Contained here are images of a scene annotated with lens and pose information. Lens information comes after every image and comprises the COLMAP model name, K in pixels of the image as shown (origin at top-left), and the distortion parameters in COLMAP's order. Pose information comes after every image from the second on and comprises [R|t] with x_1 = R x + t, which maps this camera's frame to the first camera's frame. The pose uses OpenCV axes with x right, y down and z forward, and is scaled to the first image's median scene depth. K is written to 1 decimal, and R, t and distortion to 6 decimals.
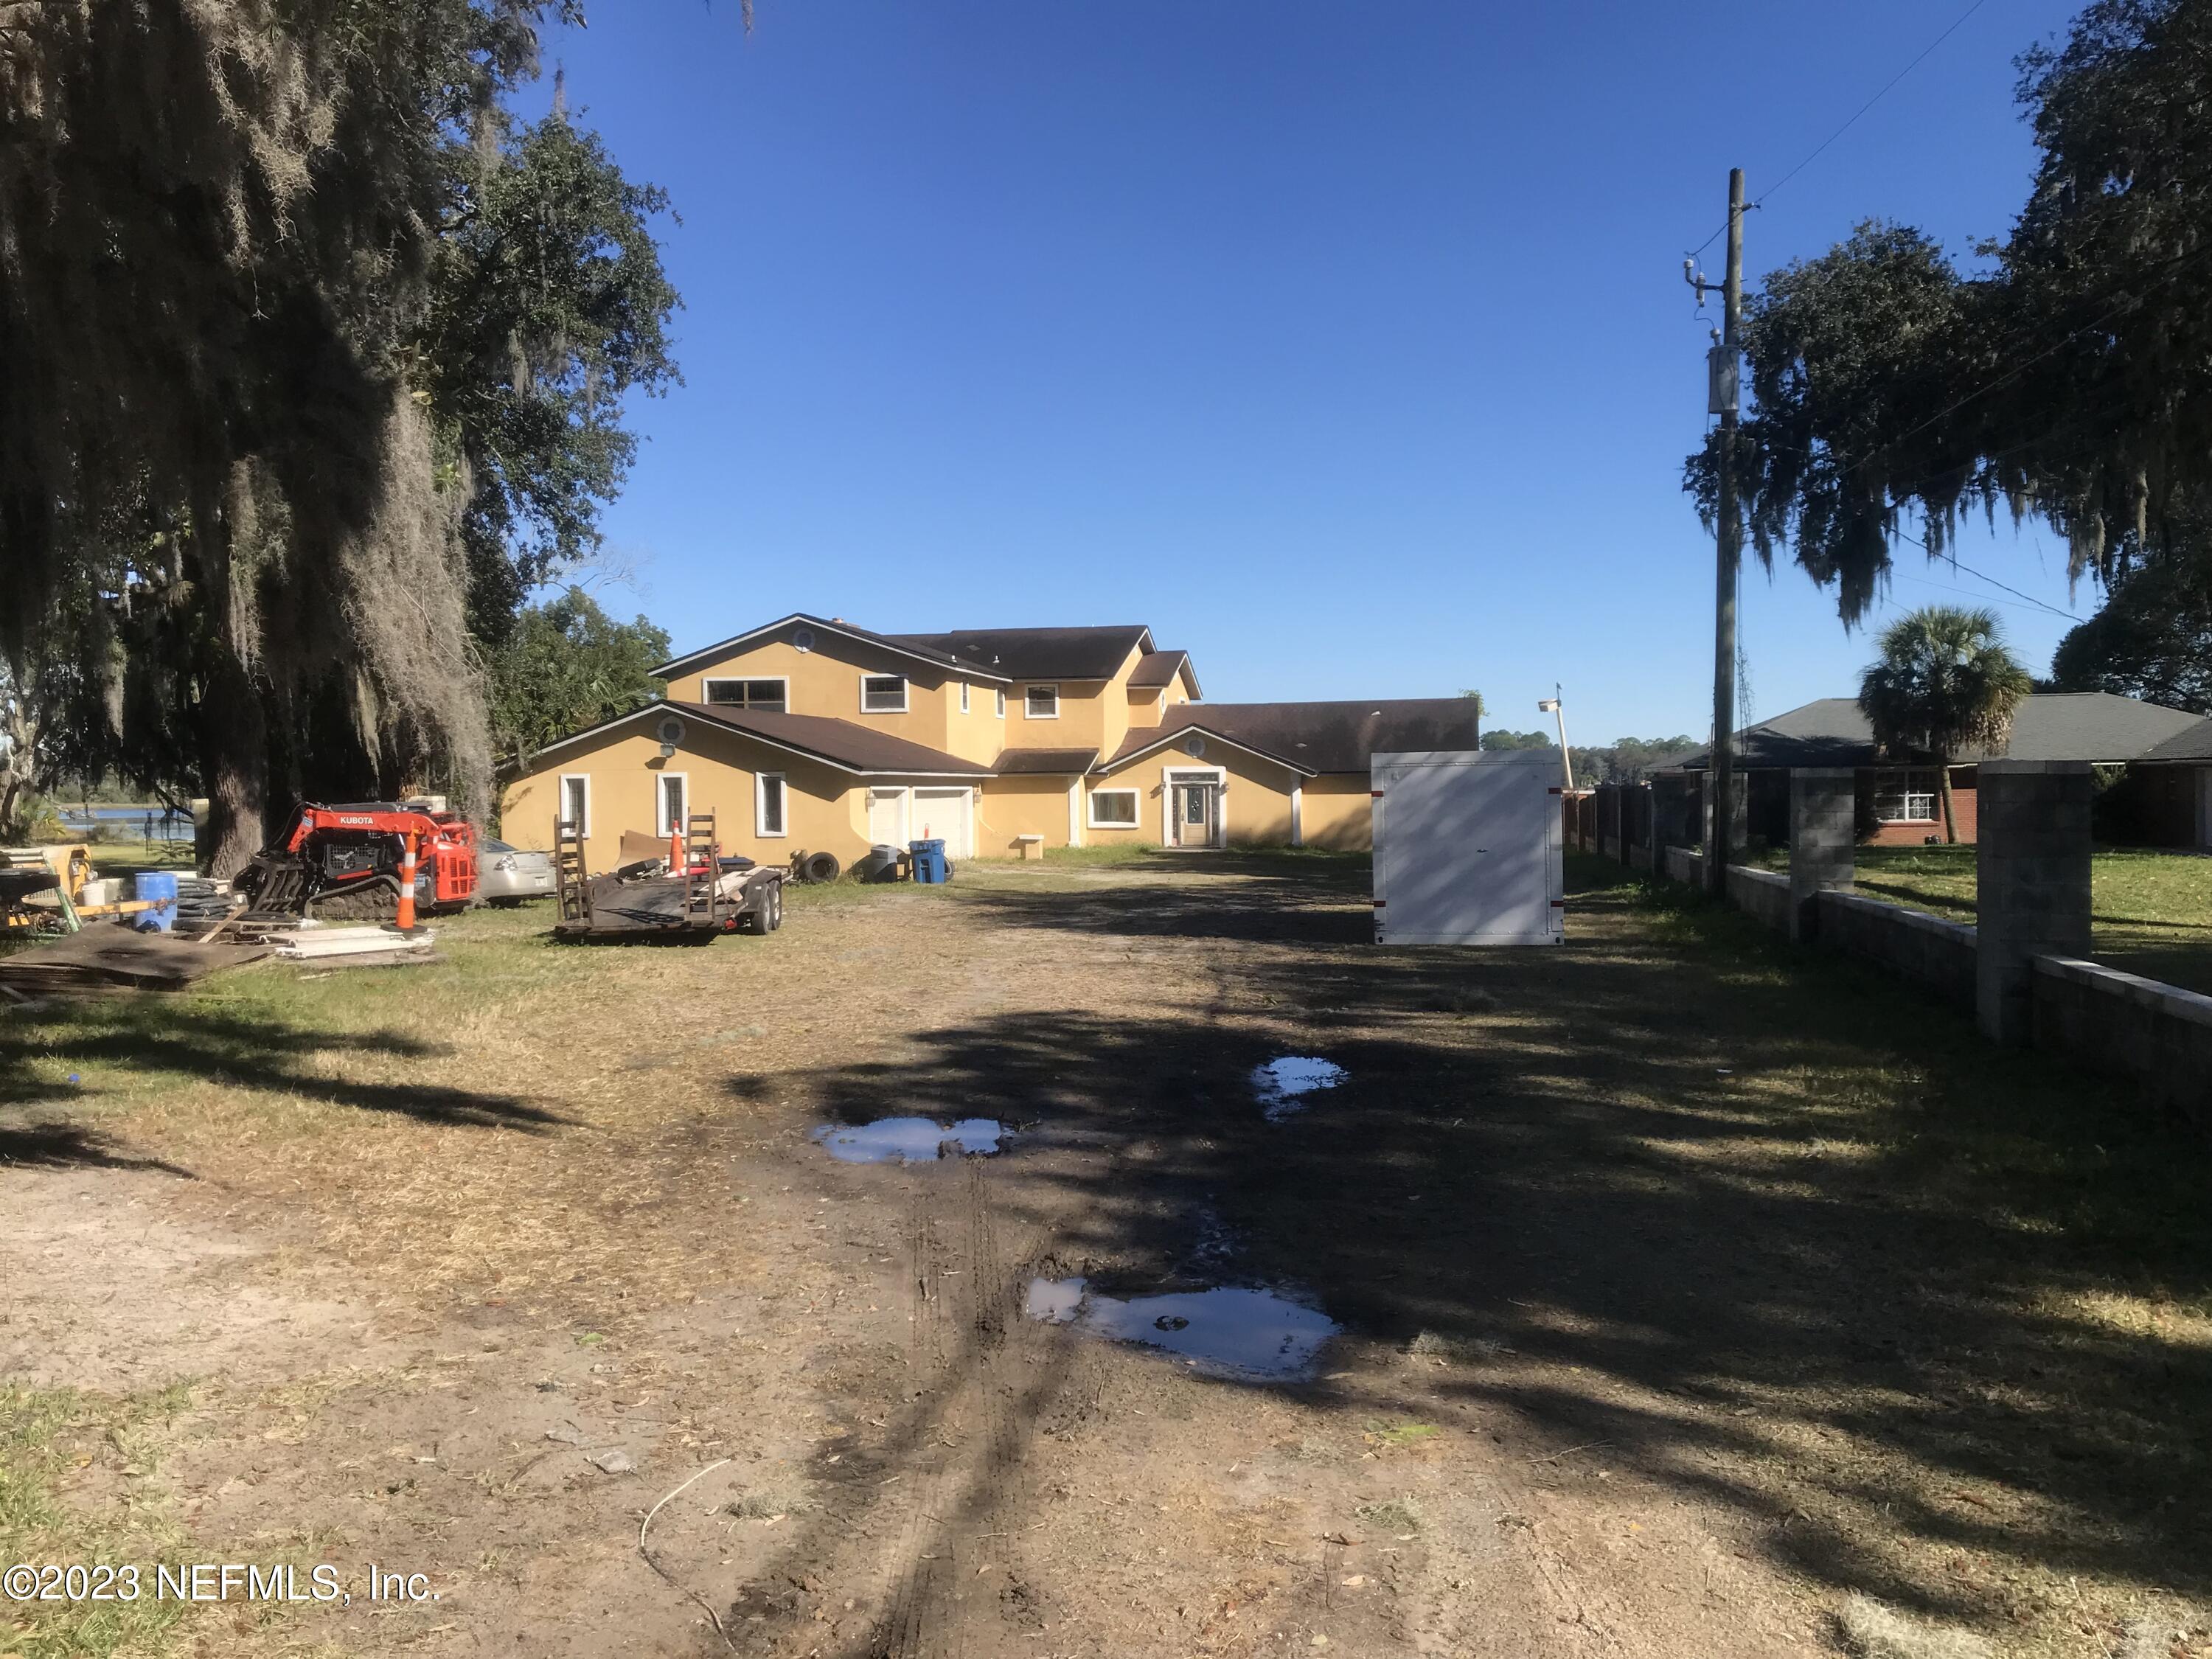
lens RADIAL K [[1758.4, 0, 1106.0], [0, 1758.4, 829.5], [0, 0, 1]] dist [0.081866, -0.002695]
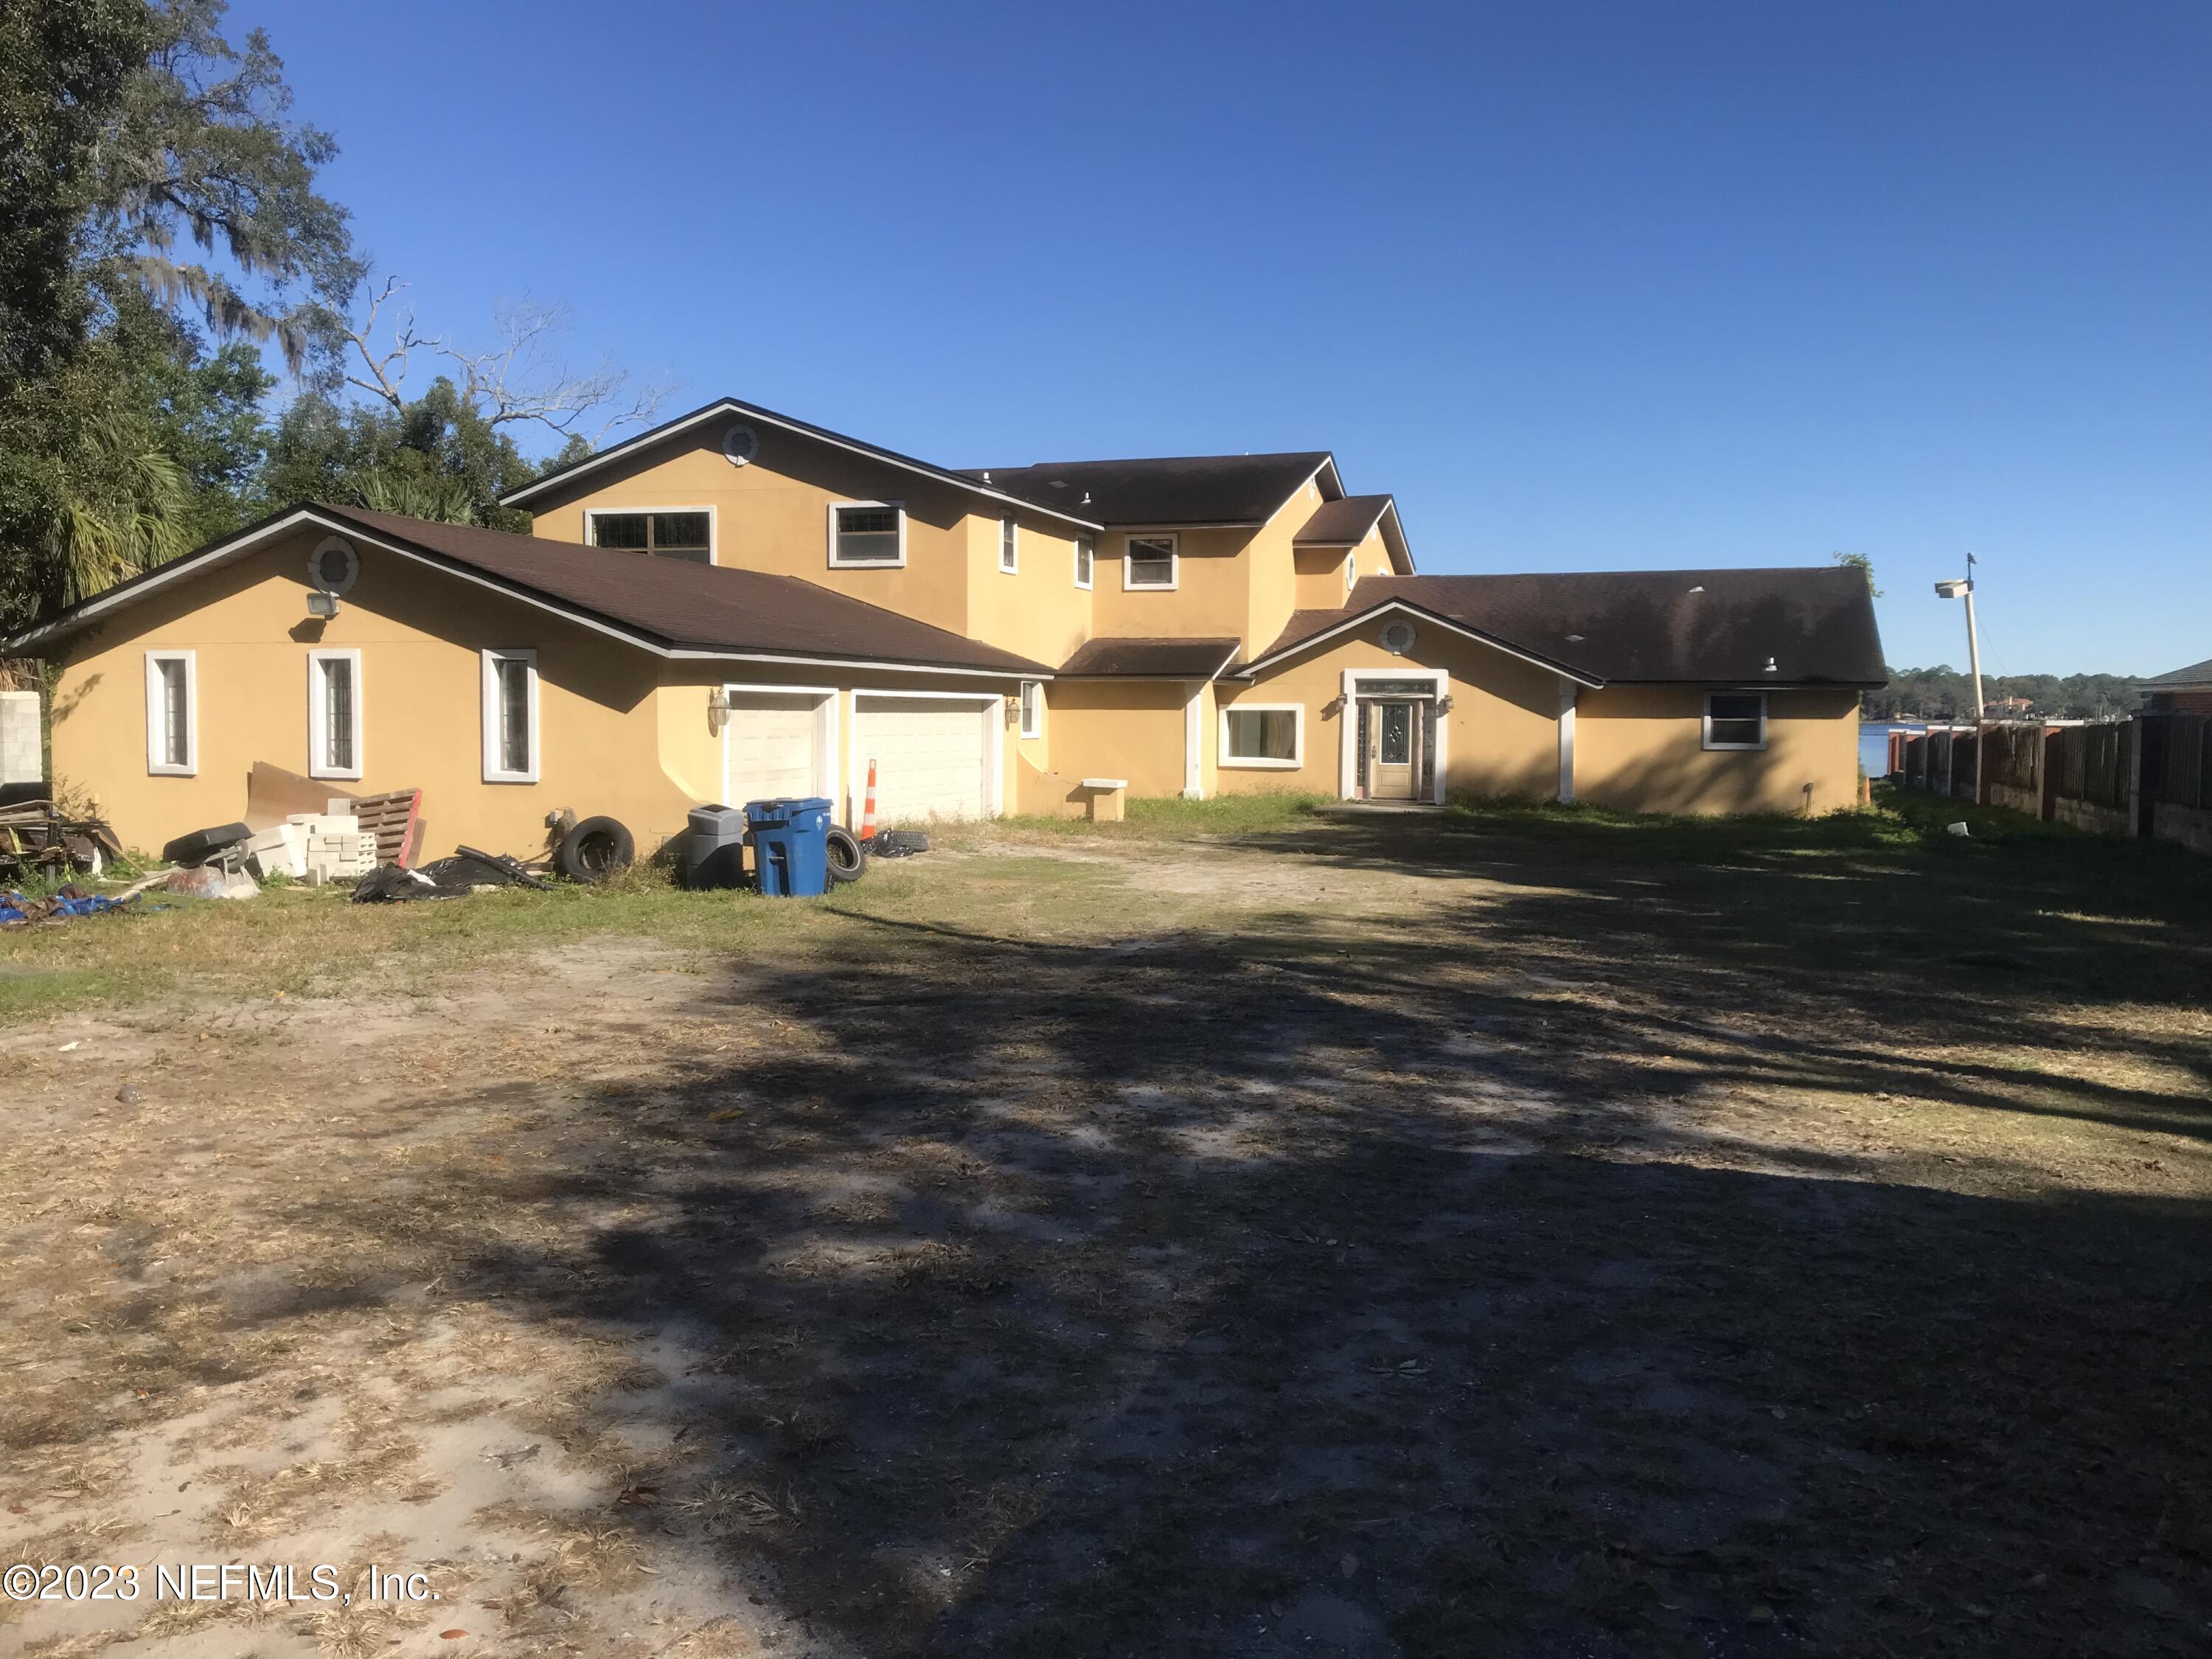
lens RADIAL K [[1758.4, 0, 1106.0], [0, 1758.4, 829.5], [0, 0, 1]] dist [0.081866, -0.002695]
pose [[0.992646, 0.024691, -0.118507, 0.025001], [-0.019448, 0.998789, 0.045194, -0.006176], [0.119480, -0.042557, 0.991924, 0.390088]]
